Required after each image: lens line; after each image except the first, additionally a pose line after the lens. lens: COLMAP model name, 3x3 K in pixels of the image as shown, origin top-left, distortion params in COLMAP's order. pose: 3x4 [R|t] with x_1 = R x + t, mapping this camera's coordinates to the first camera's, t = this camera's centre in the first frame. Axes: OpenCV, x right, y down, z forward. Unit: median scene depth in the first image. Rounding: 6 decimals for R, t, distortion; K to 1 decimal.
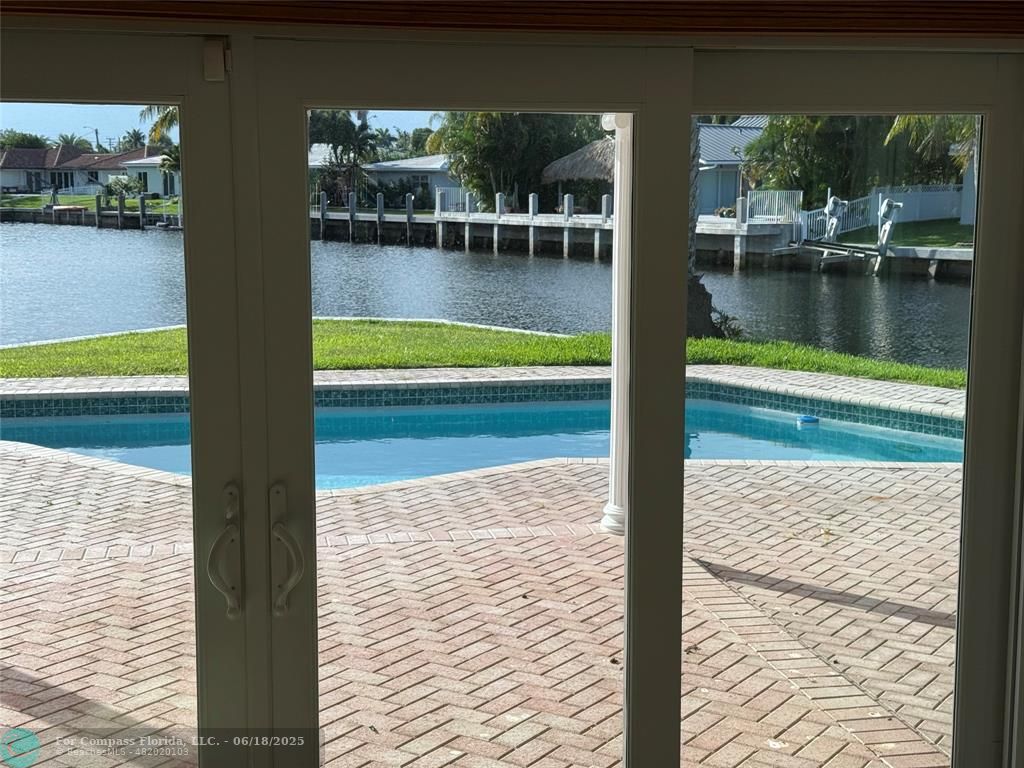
lens RADIAL K [[1405.0, 0, 512.0], [0, 1405.0, 384.0], [0, 0, 1]] dist [0.134718, -0.018003]
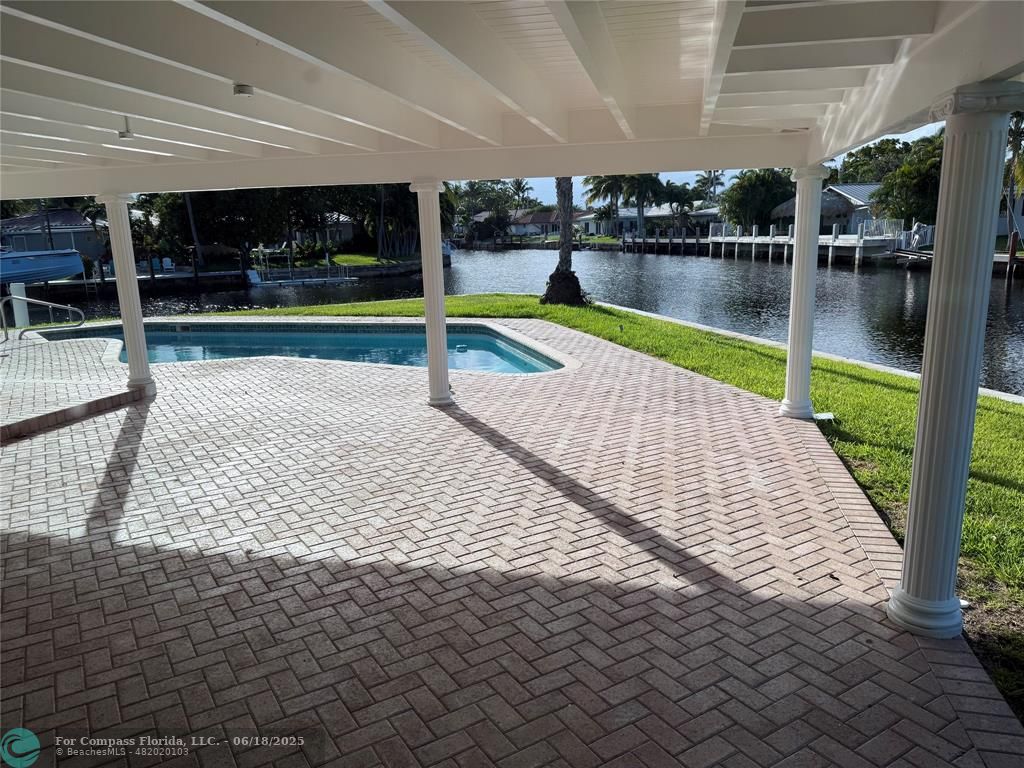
lens RADIAL K [[704.6, 0, 512.0], [0, 704.6, 384.0], [0, 0, 1]] dist [0.165407, -0.337561]
pose [[0.913328, 0.058507, -0.403001, 0.112241], [-0.026800, 0.996116, 0.083877, -0.000905], [0.406343, -0.065807, 0.911348, 0.020385]]
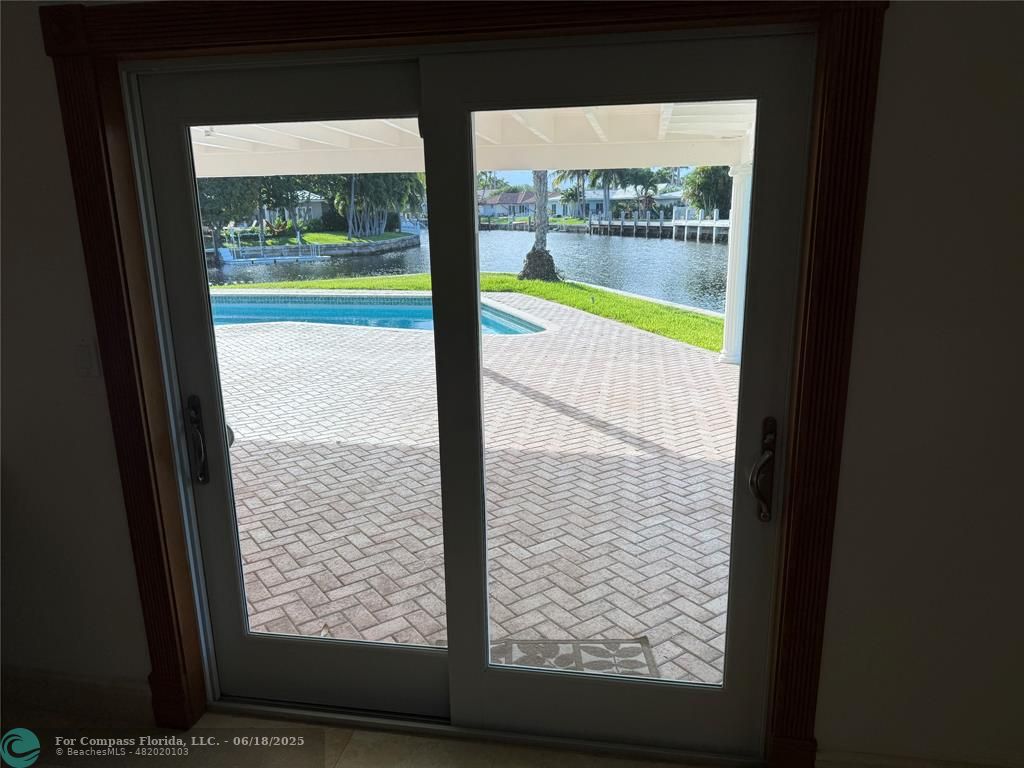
lens RADIAL K [[704.6, 0, 512.0], [0, 704.6, 384.0], [0, 0, 1]] dist [0.165407, -0.337561]
pose [[0.931589, 0.068028, -0.357090, 0.117178], [-0.031248, 0.993683, 0.107783, 0.001942], [0.362167, -0.089251, 0.927831, -0.003346]]
